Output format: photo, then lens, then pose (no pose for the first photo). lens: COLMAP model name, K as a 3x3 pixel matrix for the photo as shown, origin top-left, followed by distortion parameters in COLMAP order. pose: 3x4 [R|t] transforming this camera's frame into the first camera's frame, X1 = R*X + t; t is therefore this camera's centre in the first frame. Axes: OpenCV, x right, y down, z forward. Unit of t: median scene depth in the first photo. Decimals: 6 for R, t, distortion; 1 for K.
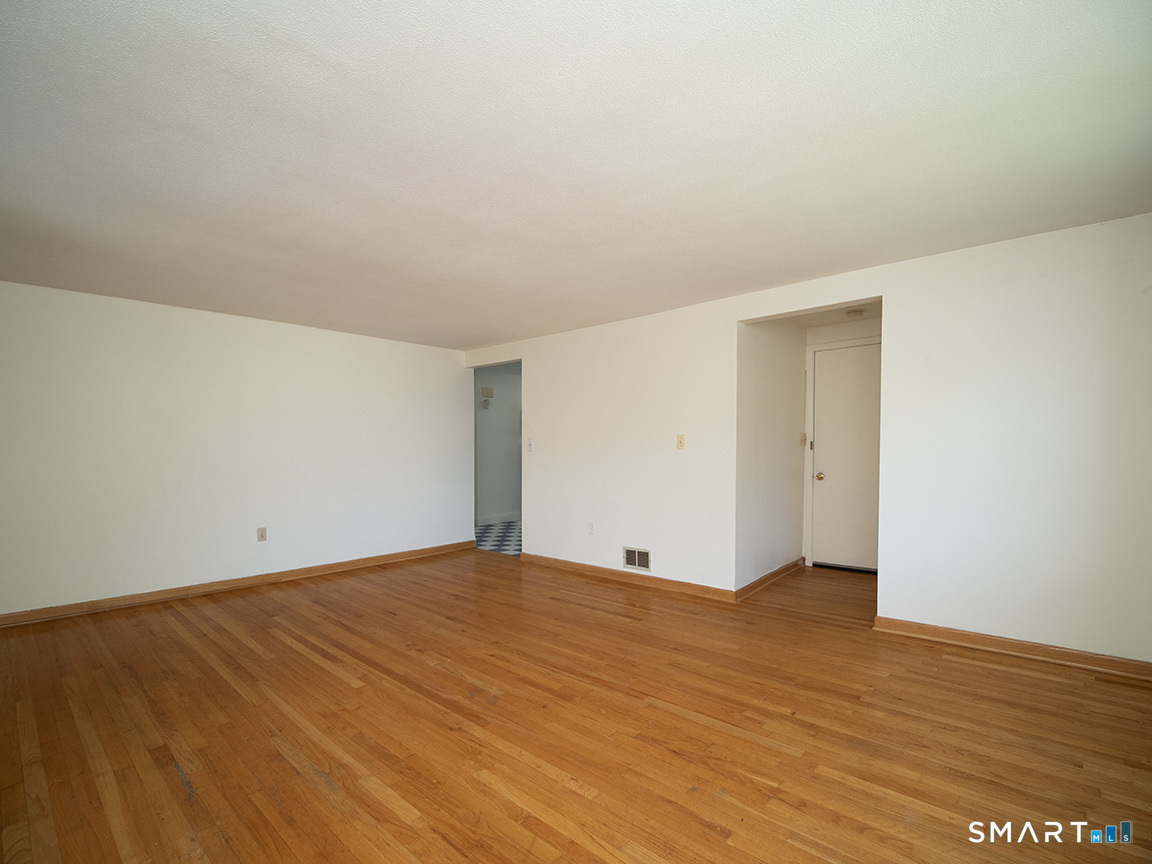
lens RADIAL K [[541.1, 0, 571.7], [0, 541.1, 446.5], [0, 0, 1]] dist [-0.018478, 0.000371]
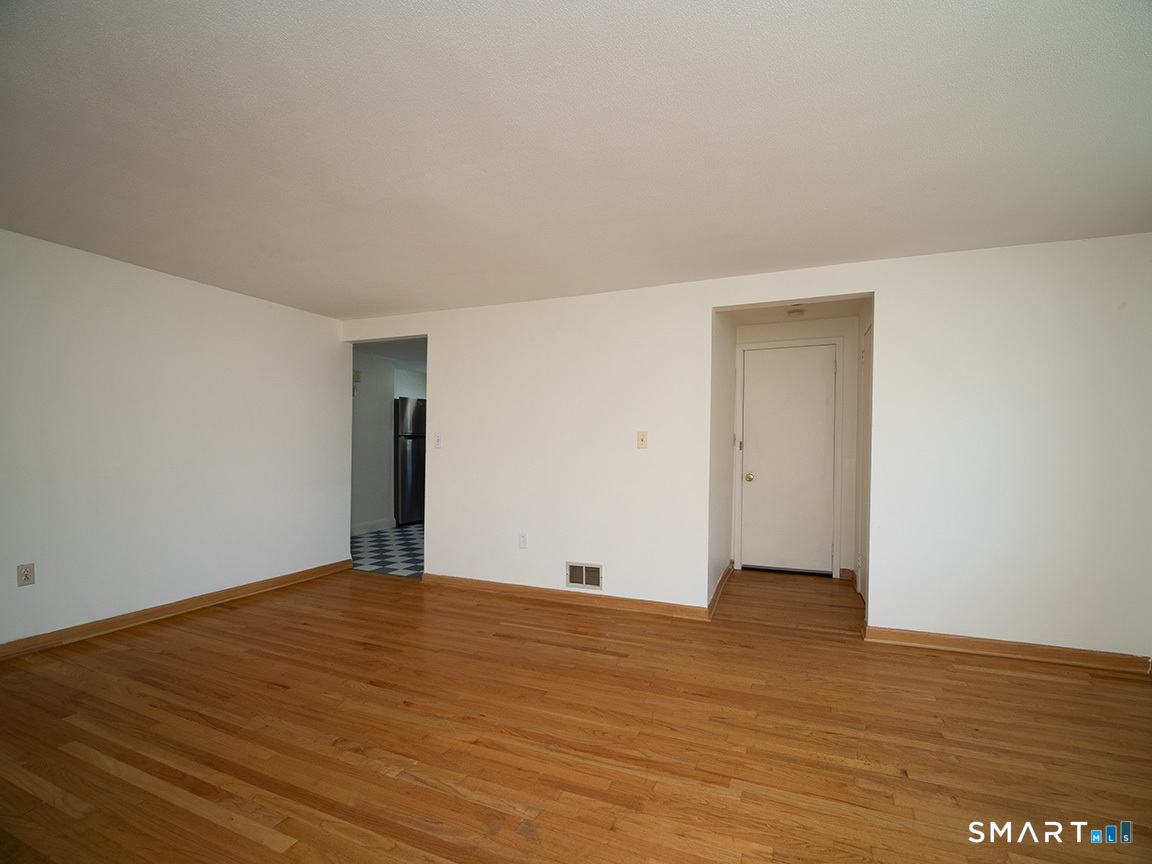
lens RADIAL K [[536.0, 0, 580.1], [0, 536.0, 435.1], [0, 0, 1]] dist [-0.016088, -0.001138]
pose [[0.943987, 0.018976, 0.329436, -0.206518], [-0.013689, 0.999738, -0.018361, 0.001309], [-0.329698, 0.012823, 0.943999, 0.244538]]
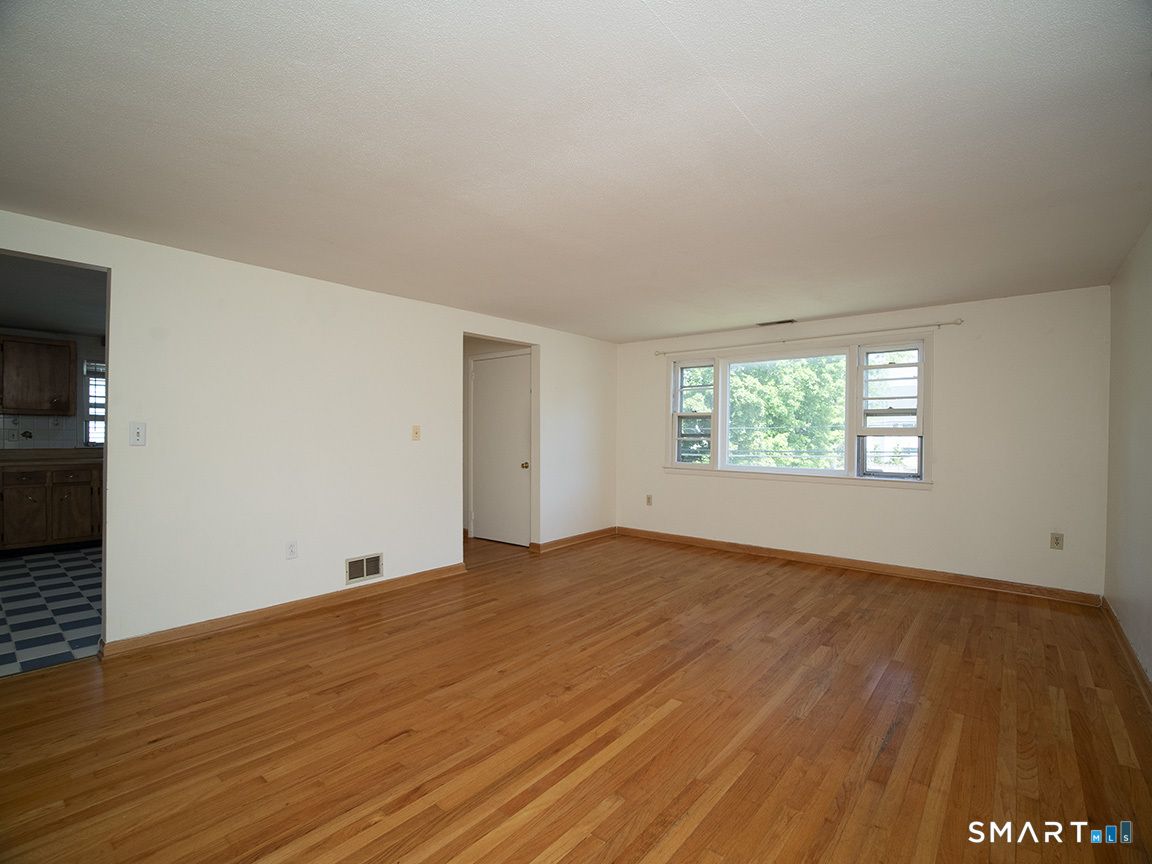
lens RADIAL K [[536.0, 0, 580.1], [0, 536.0, 435.1], [0, 0, 1]] dist [-0.016088, -0.001138]
pose [[-0.048096, 0.007099, 0.998818, -0.910122], [0.001000, 0.999975, -0.007059, 0.003878], [-0.998842, 0.000660, -0.048101, 0.855187]]
